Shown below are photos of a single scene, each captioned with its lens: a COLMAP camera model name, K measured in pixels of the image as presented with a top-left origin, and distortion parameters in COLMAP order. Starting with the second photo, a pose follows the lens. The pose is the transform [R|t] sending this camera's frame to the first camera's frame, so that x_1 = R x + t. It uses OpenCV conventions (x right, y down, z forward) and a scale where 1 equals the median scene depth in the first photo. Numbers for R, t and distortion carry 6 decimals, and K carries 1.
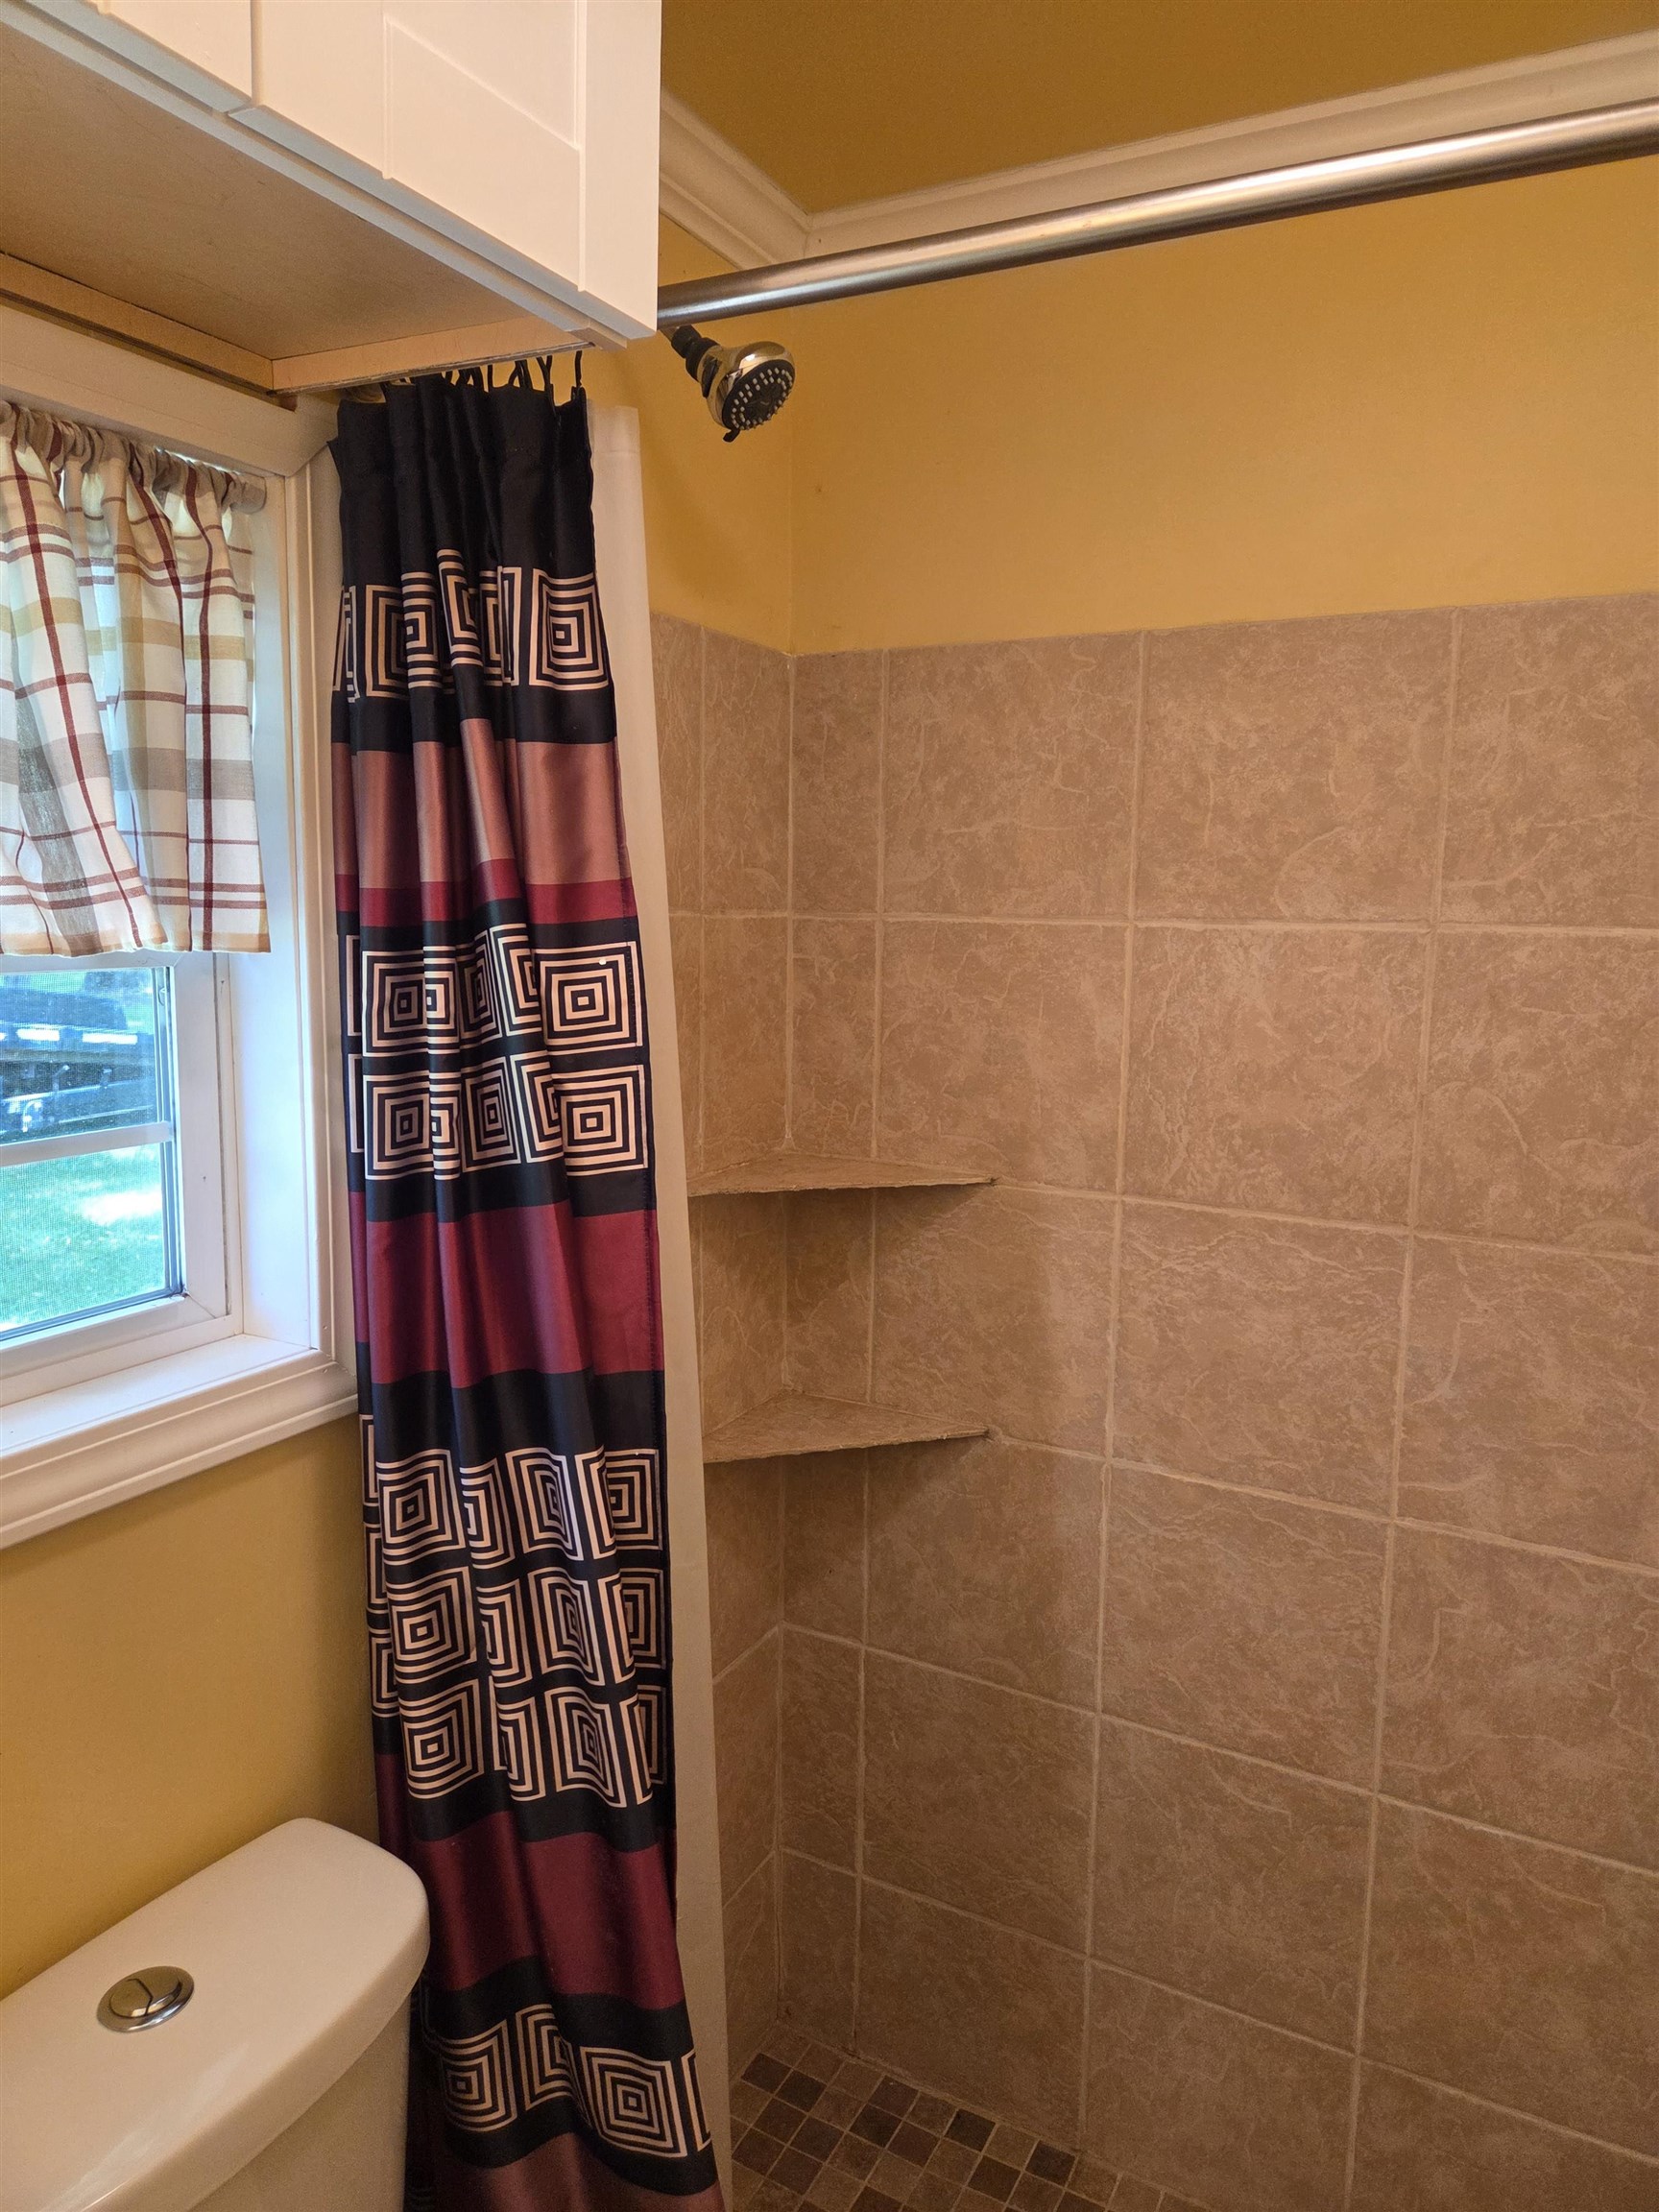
lens RADIAL K [[1519.7, 0, 853.1], [0, 1519.7, 1119.1], [0, 0, 1]] dist [0.074596, -0.069659]
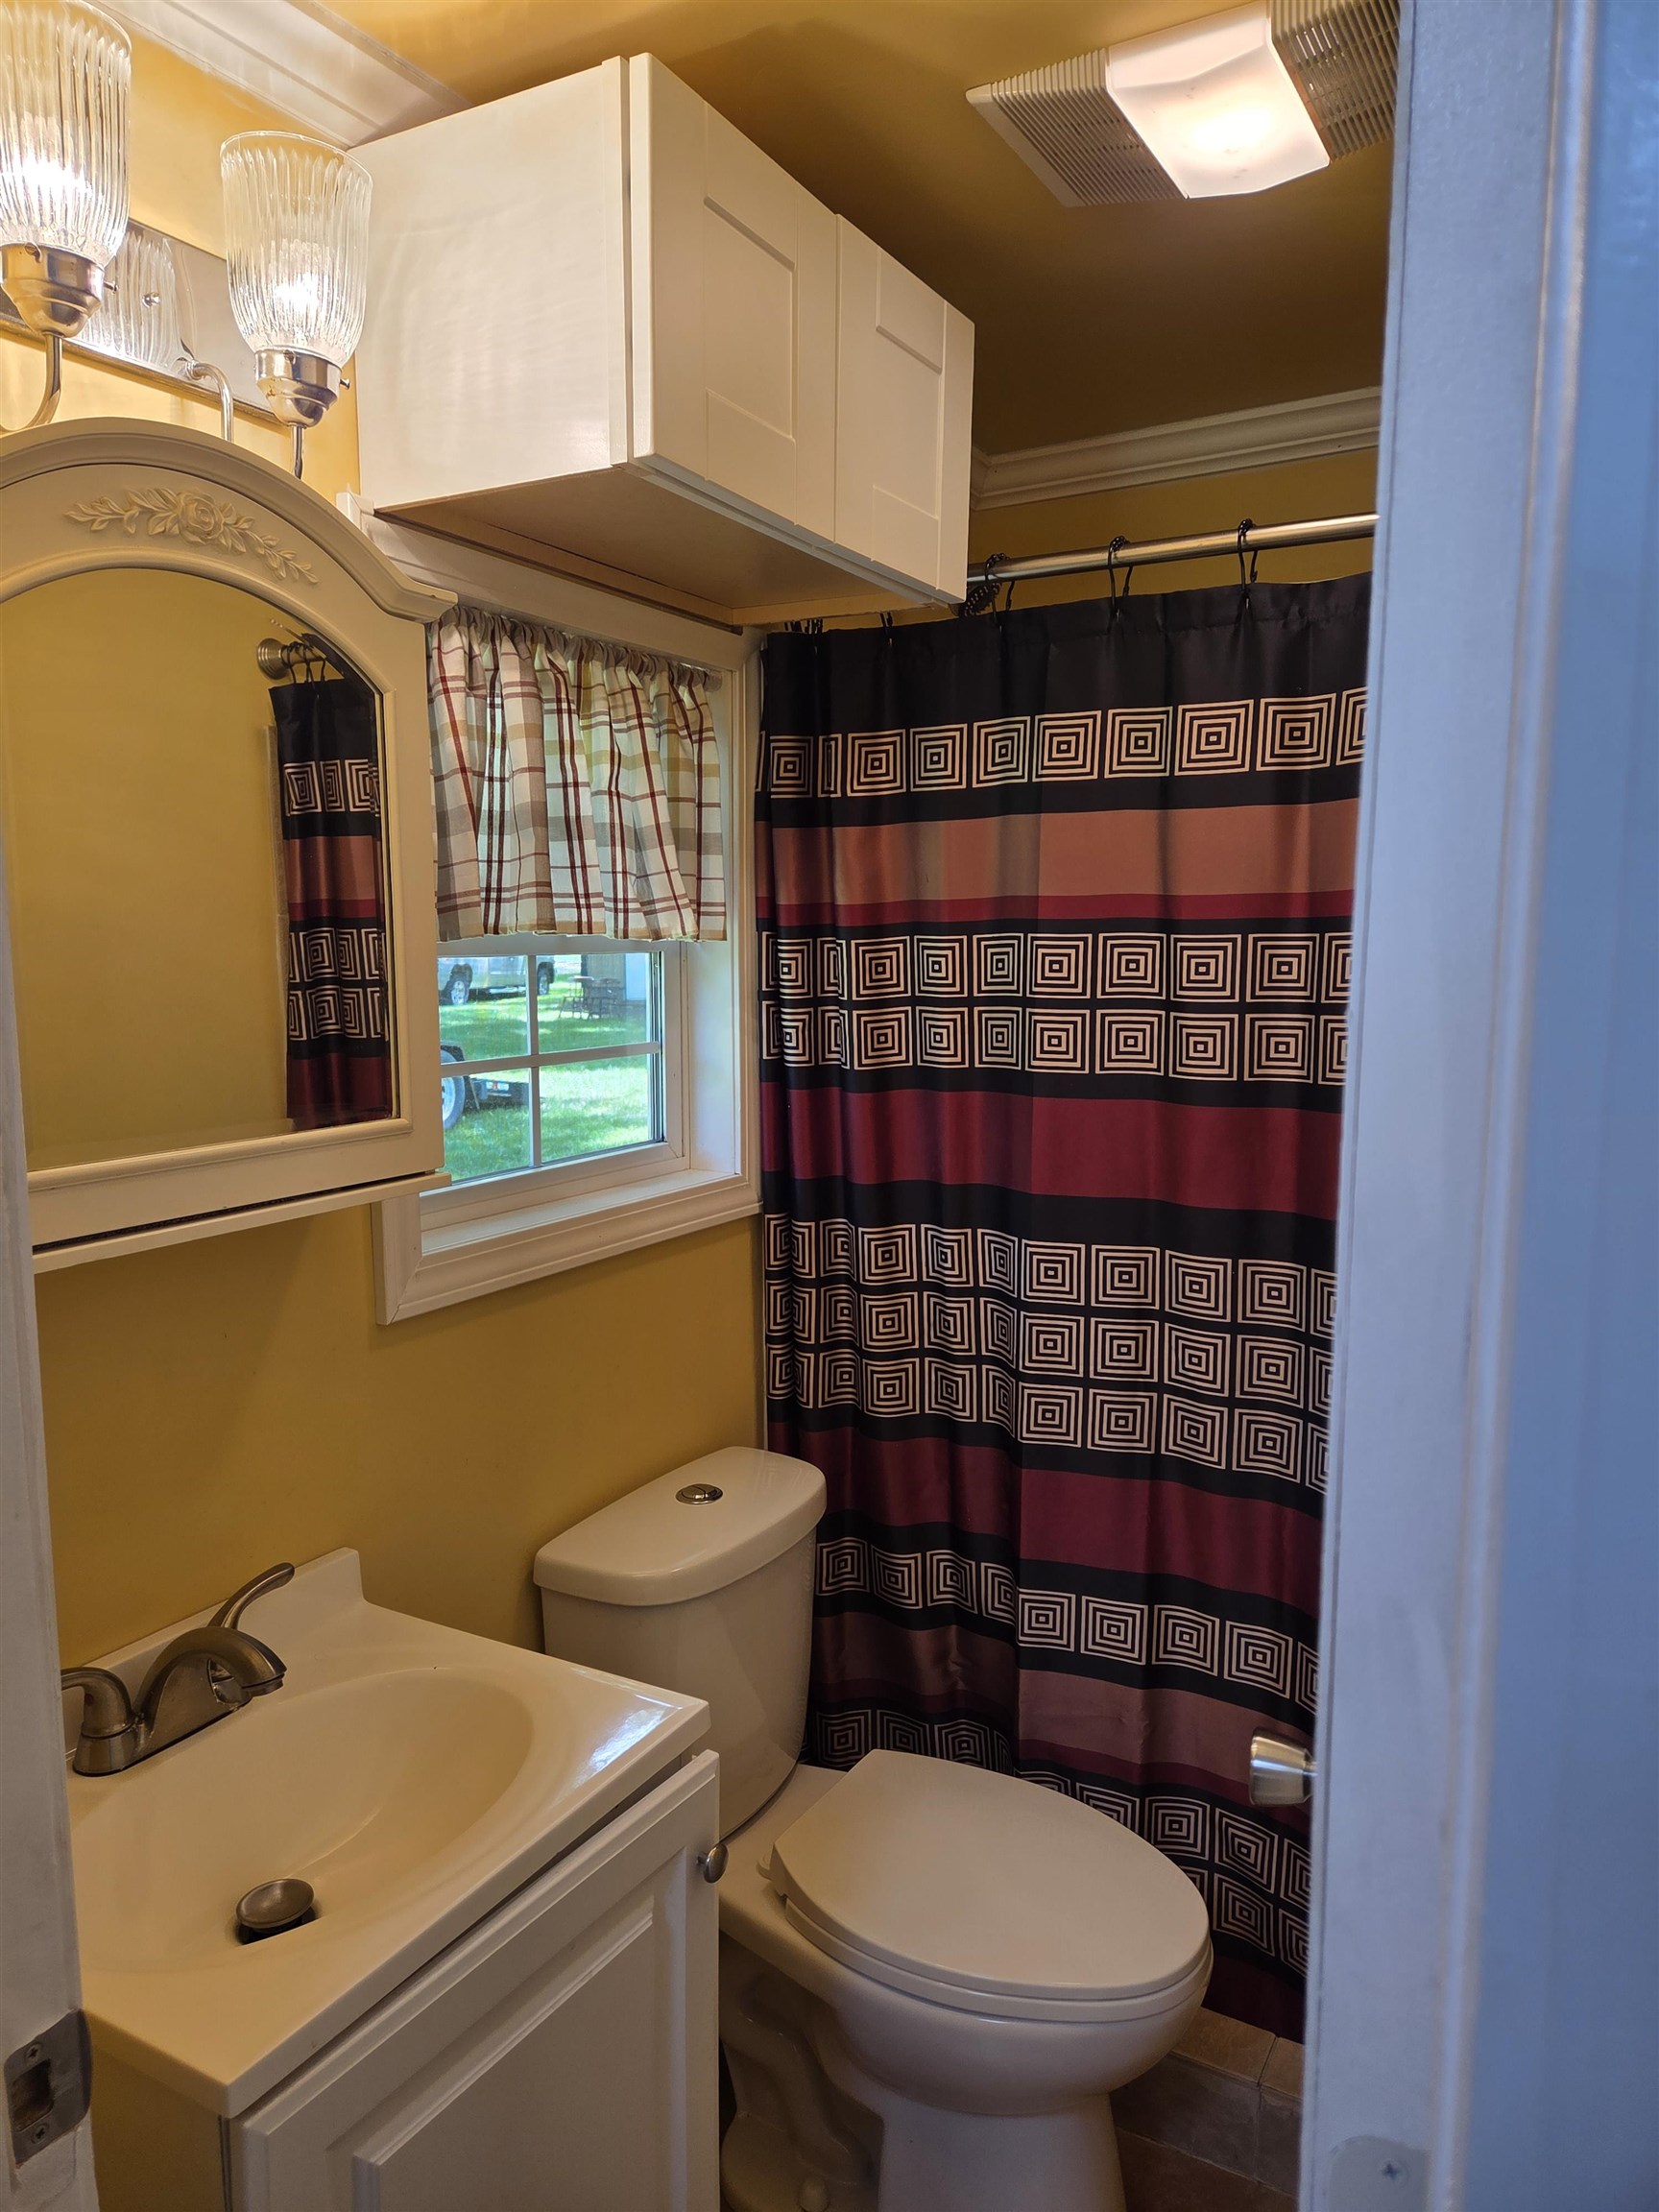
lens RADIAL K [[1519.7, 0, 838.2], [0, 1519.7, 1106.7], [0, 0, 1]] dist [0.074596, -0.069659]
pose [[0.999646, -0.003300, -0.026395, -0.213413], [0.002680, 0.999721, -0.023483, 0.126952], [0.026465, 0.023404, 0.999376, -0.758570]]
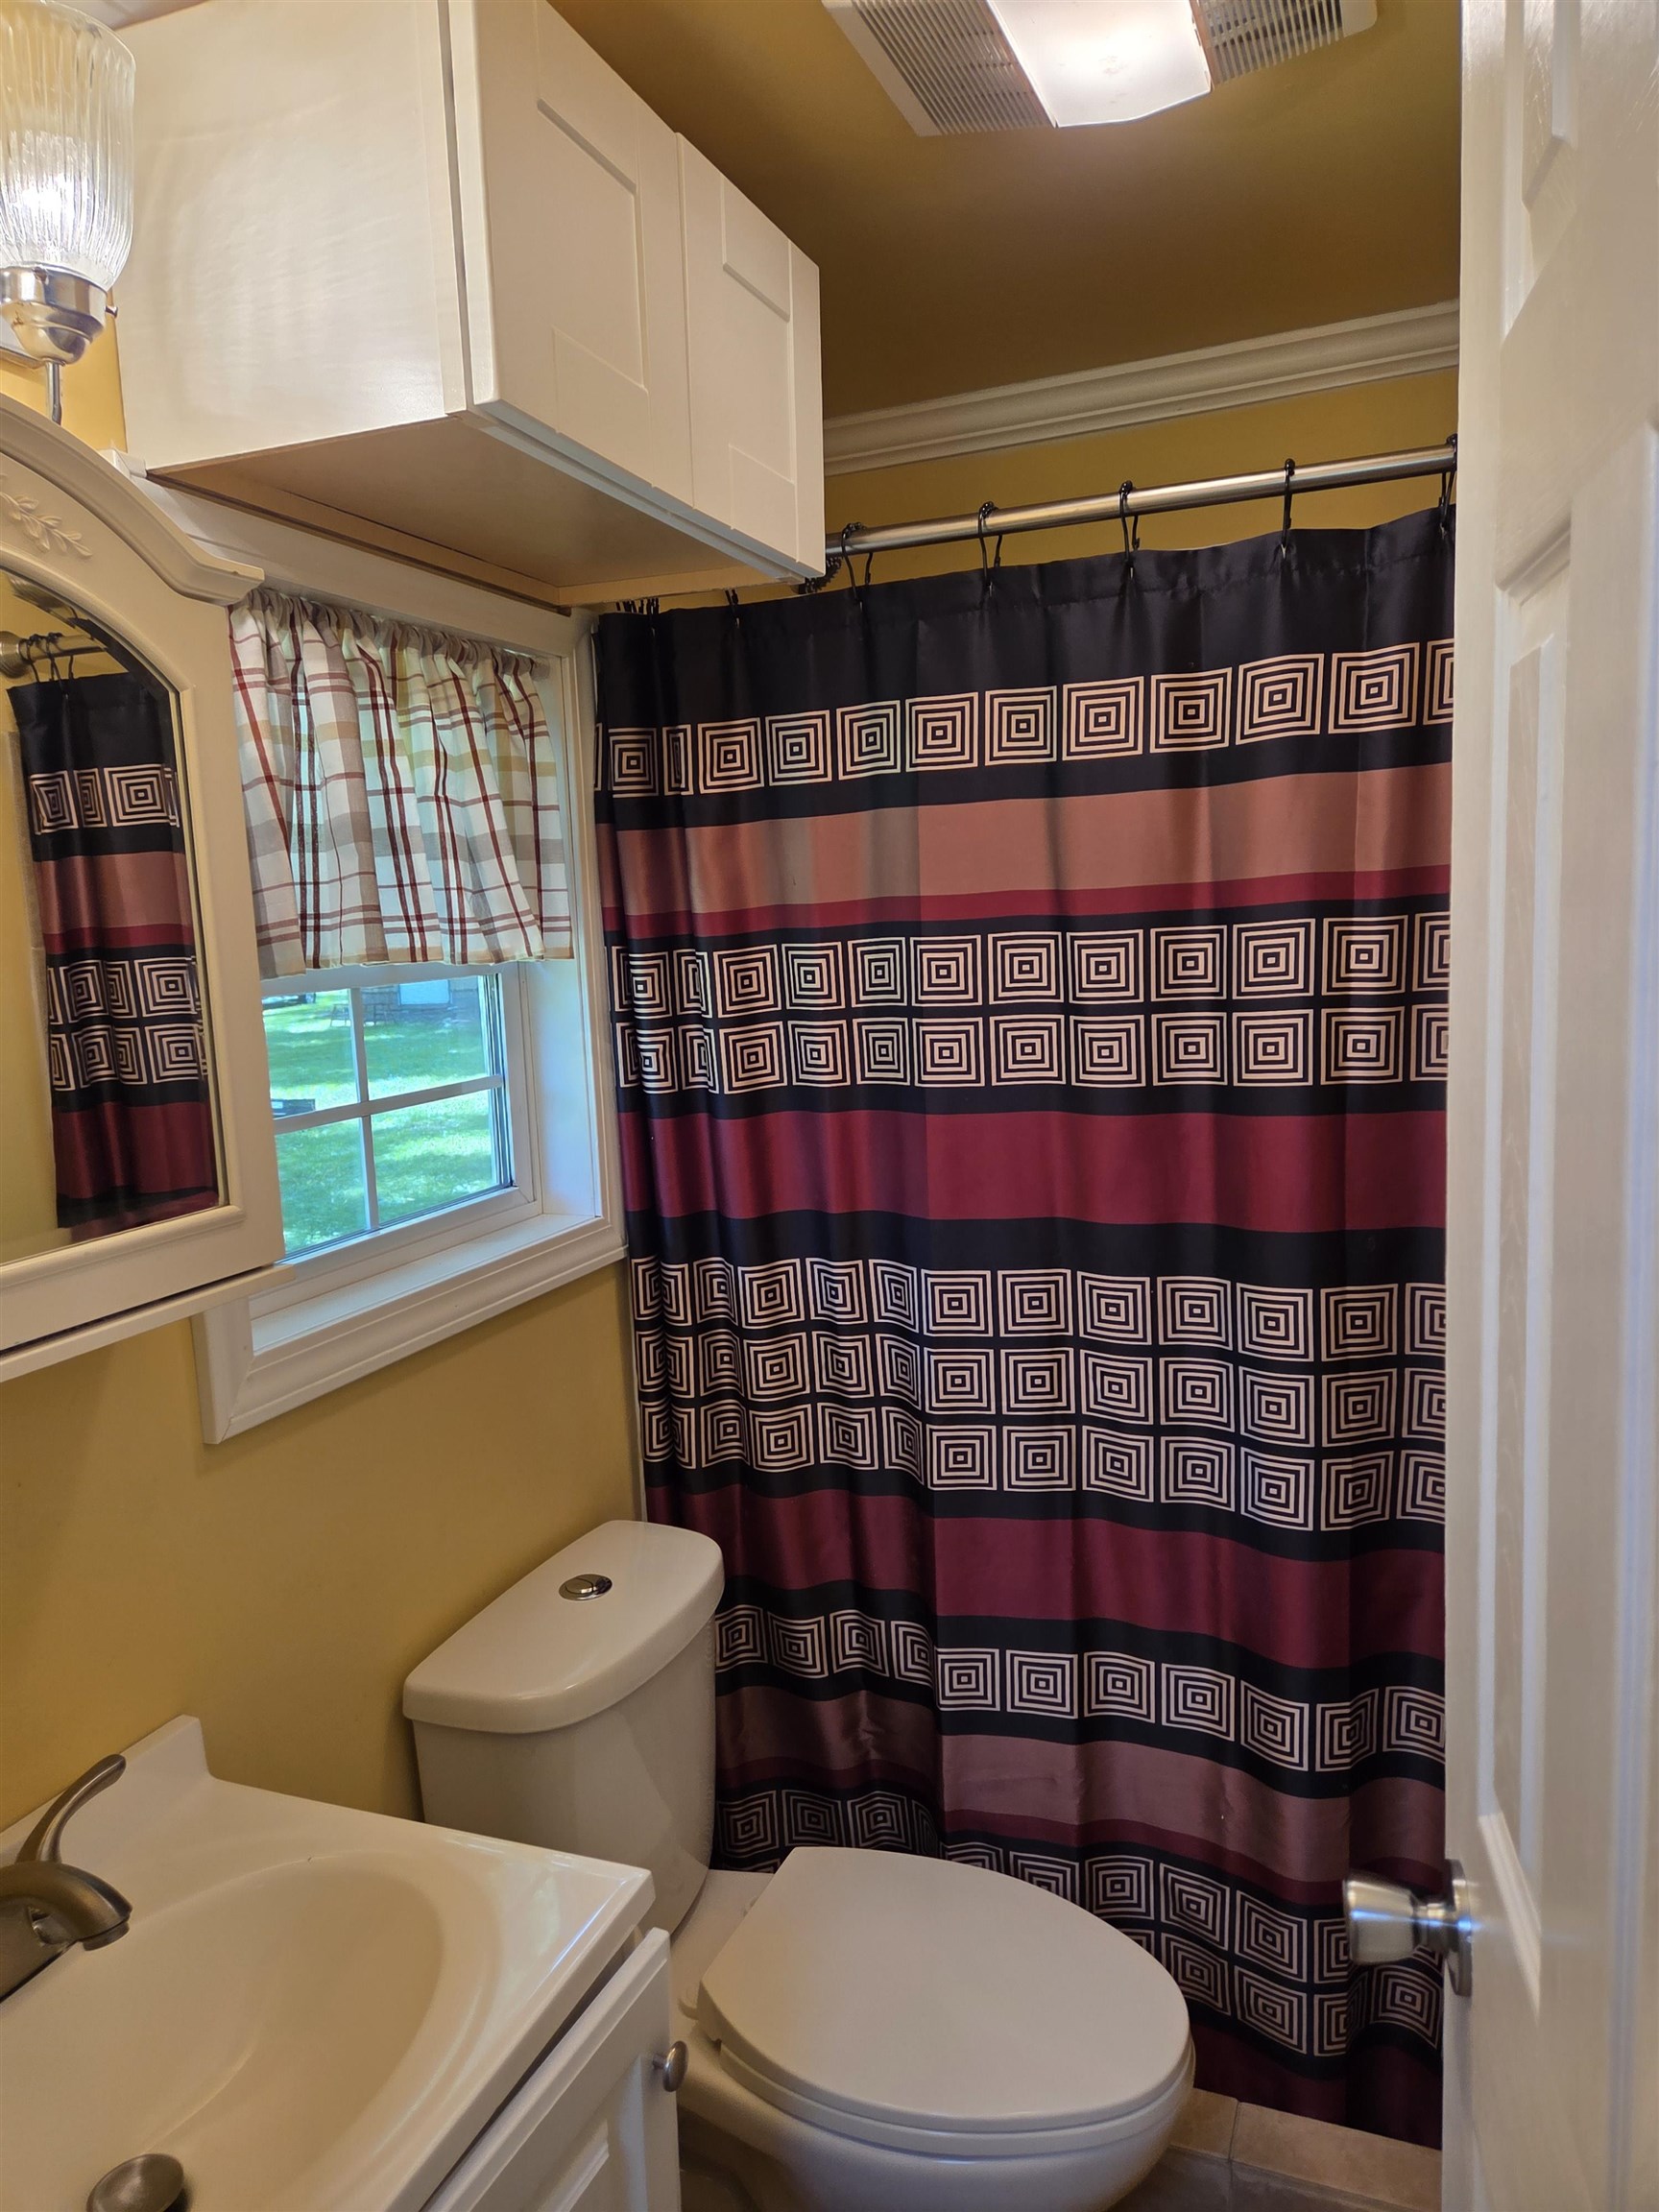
lens RADIAL K [[1519.7, 0, 815.5], [0, 1519.7, 1092.1], [0, 0, 1]] dist [0.074596, -0.069659]
pose [[0.992889, -0.061518, 0.101920, -0.311212], [0.063764, 0.997786, -0.018922, 0.075744], [-0.100530, 0.025287, 0.994613, -0.592308]]
